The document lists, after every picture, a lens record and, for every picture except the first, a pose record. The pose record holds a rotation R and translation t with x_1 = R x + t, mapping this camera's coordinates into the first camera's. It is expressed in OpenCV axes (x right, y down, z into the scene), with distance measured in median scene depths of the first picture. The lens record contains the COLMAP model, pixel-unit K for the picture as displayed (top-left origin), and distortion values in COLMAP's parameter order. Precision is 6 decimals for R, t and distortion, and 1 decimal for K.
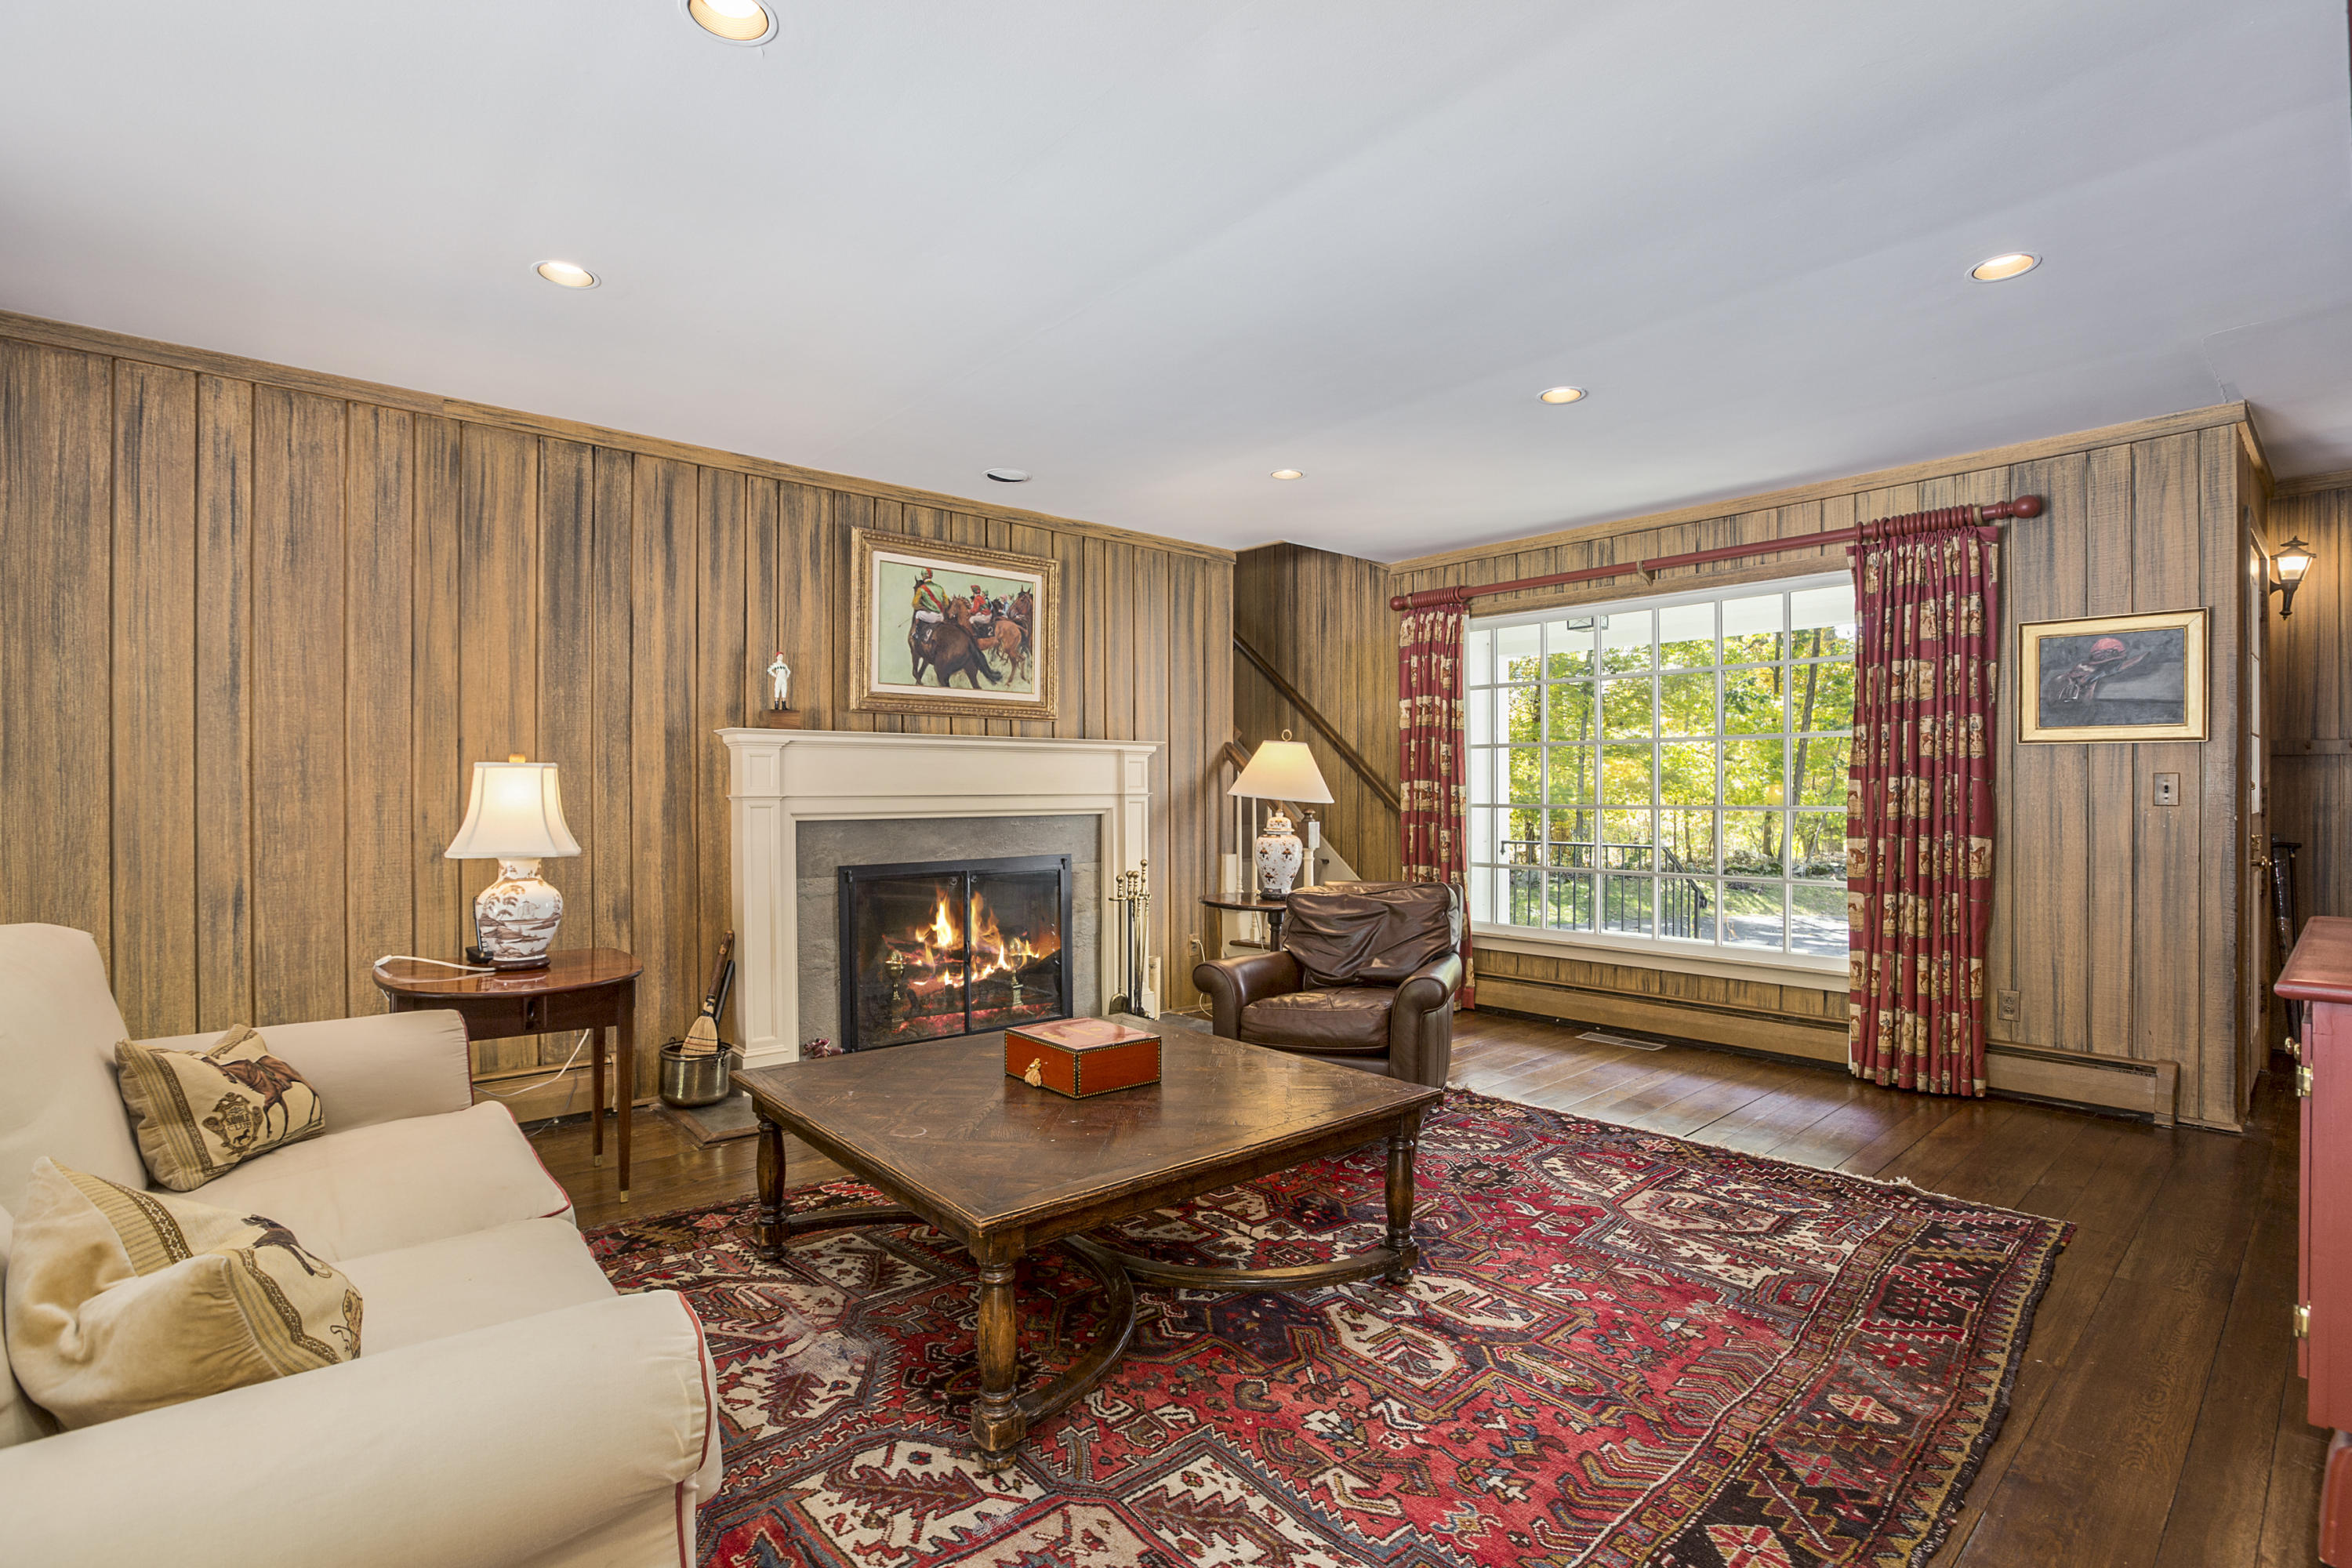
lens RADIAL K [[1100.4, 0, 1184.3], [0, 1100.4, 801.2], [0, 0, 1]] dist [-0.052264, 0.020609]
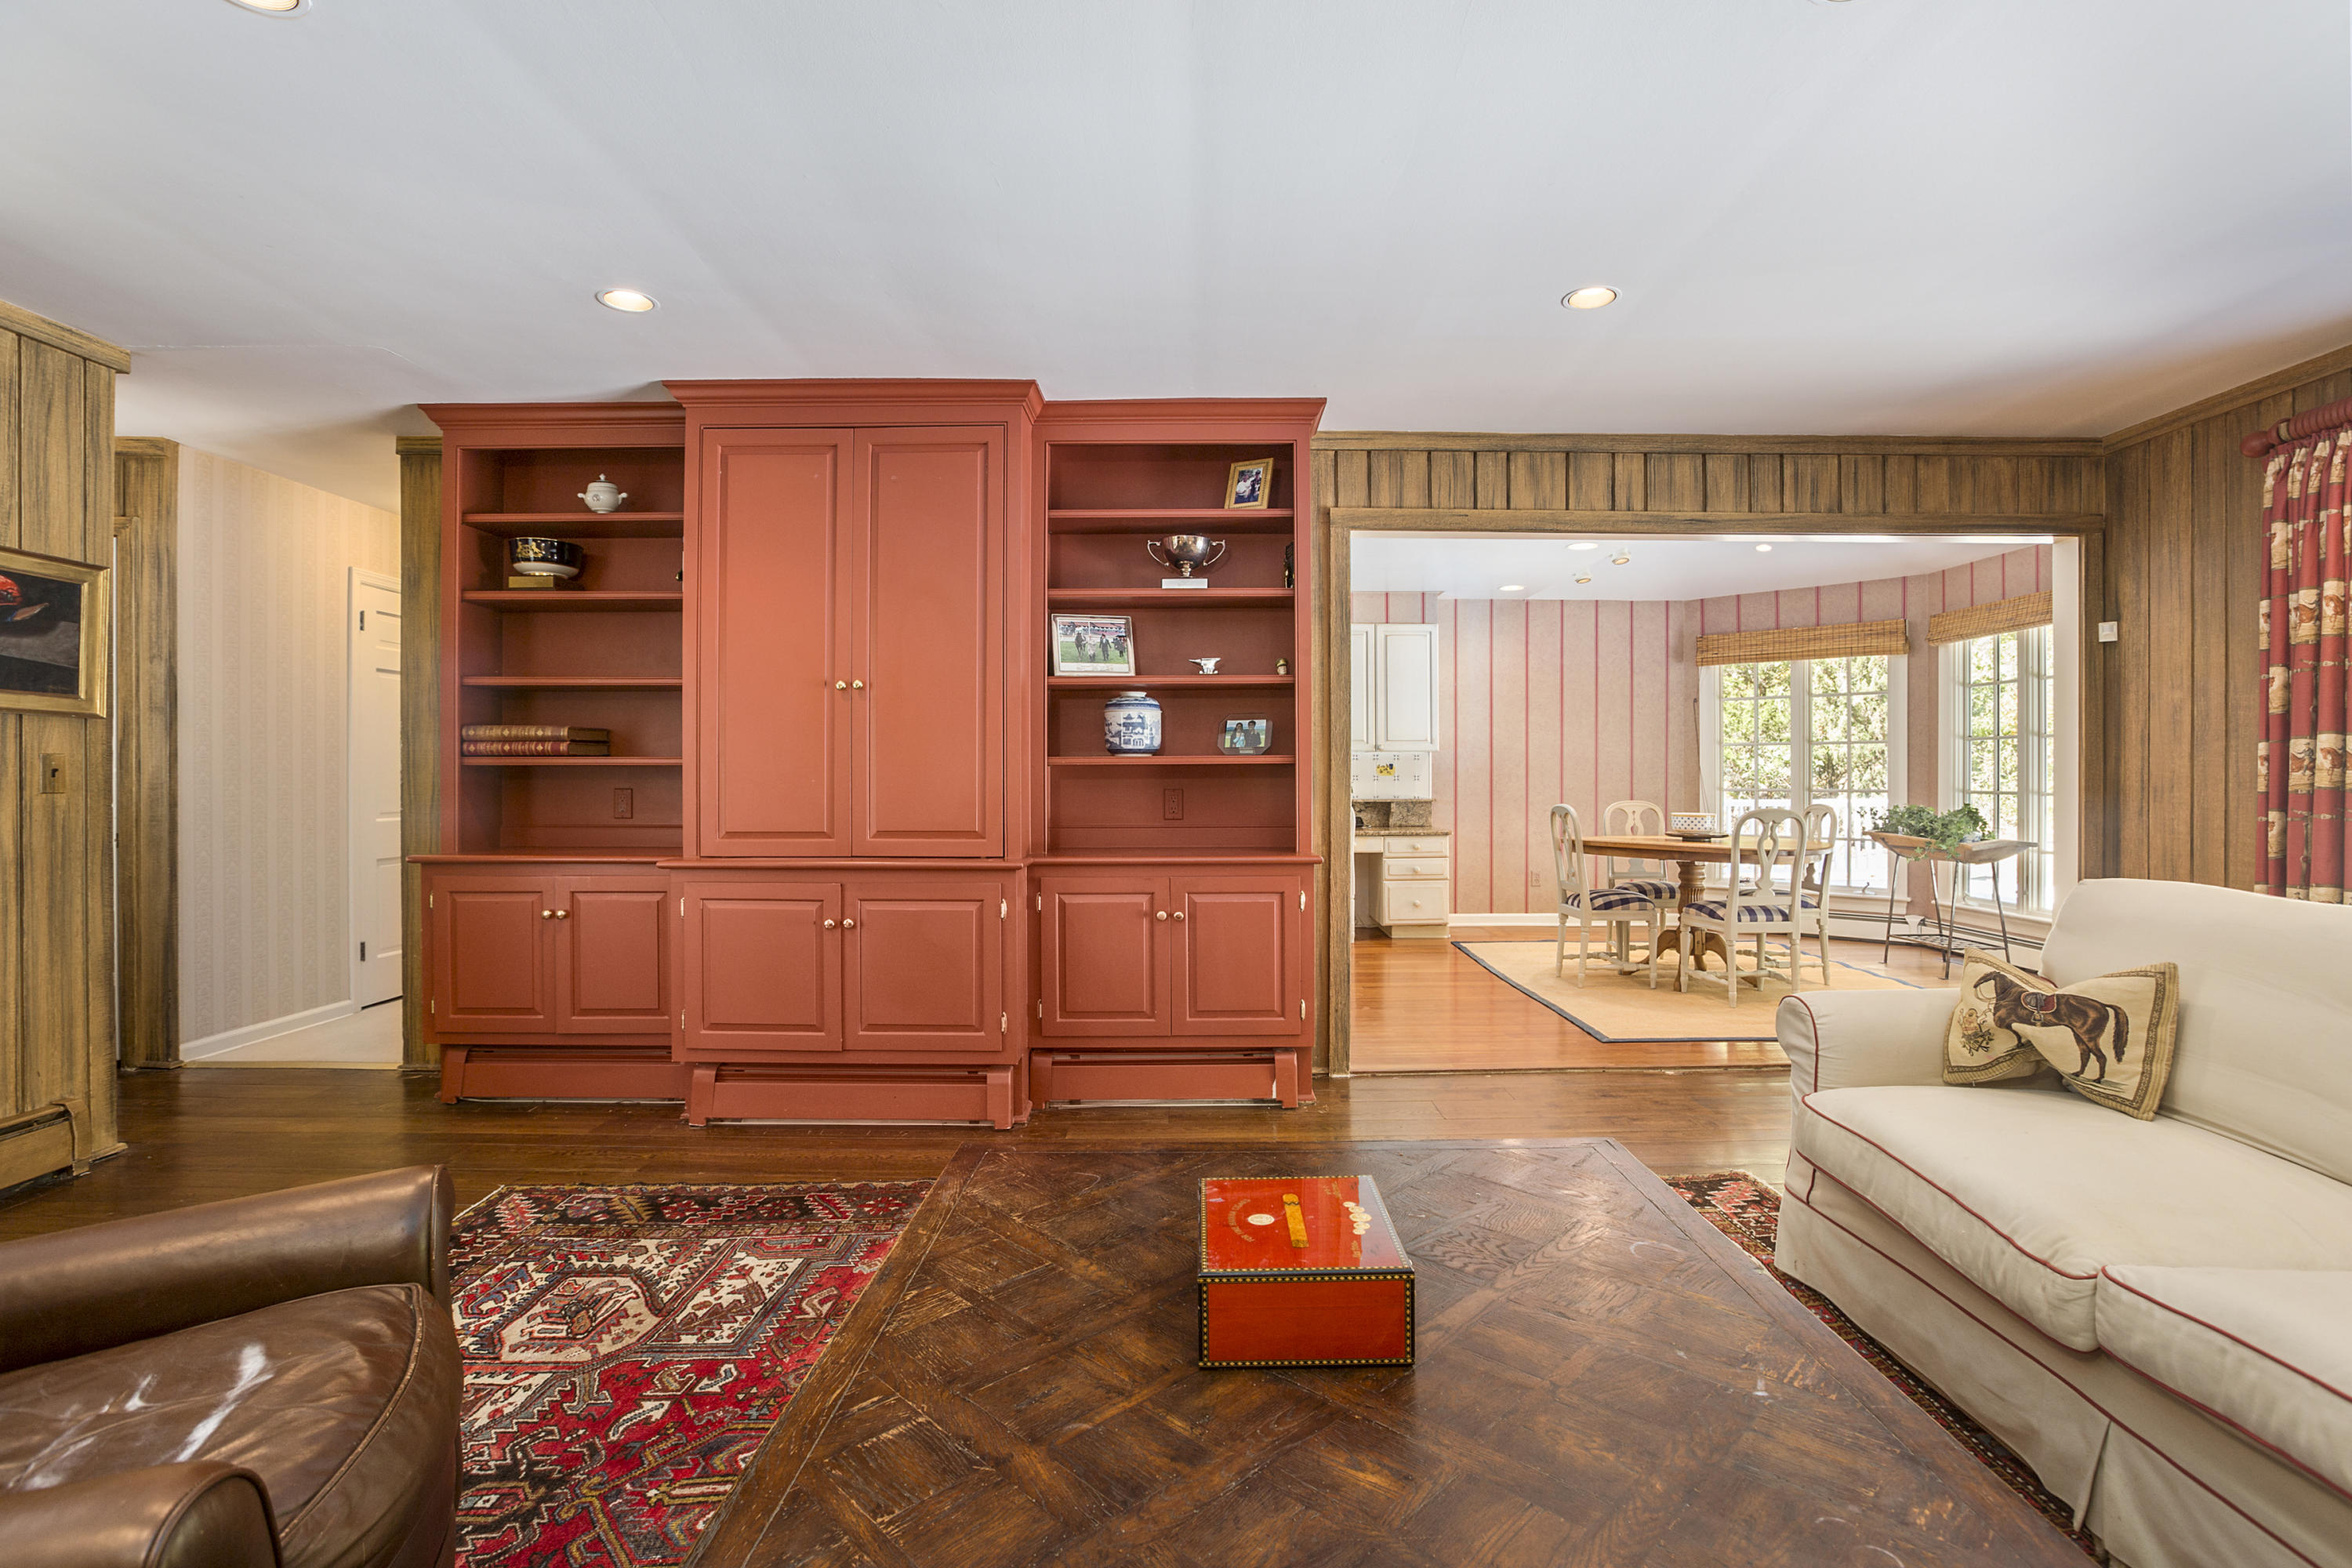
lens RADIAL K [[1088.4, 0, 1191.4], [0, 1088.4, 782.4], [0, 0, 1]] dist [-0.003345, 0.000420]
pose [[-0.747585, -0.001966, 0.664163, -0.332813], [0.007384, 0.999909, 0.011272, -0.007796], [-0.664125, 0.013331, -0.747503, 1.160791]]
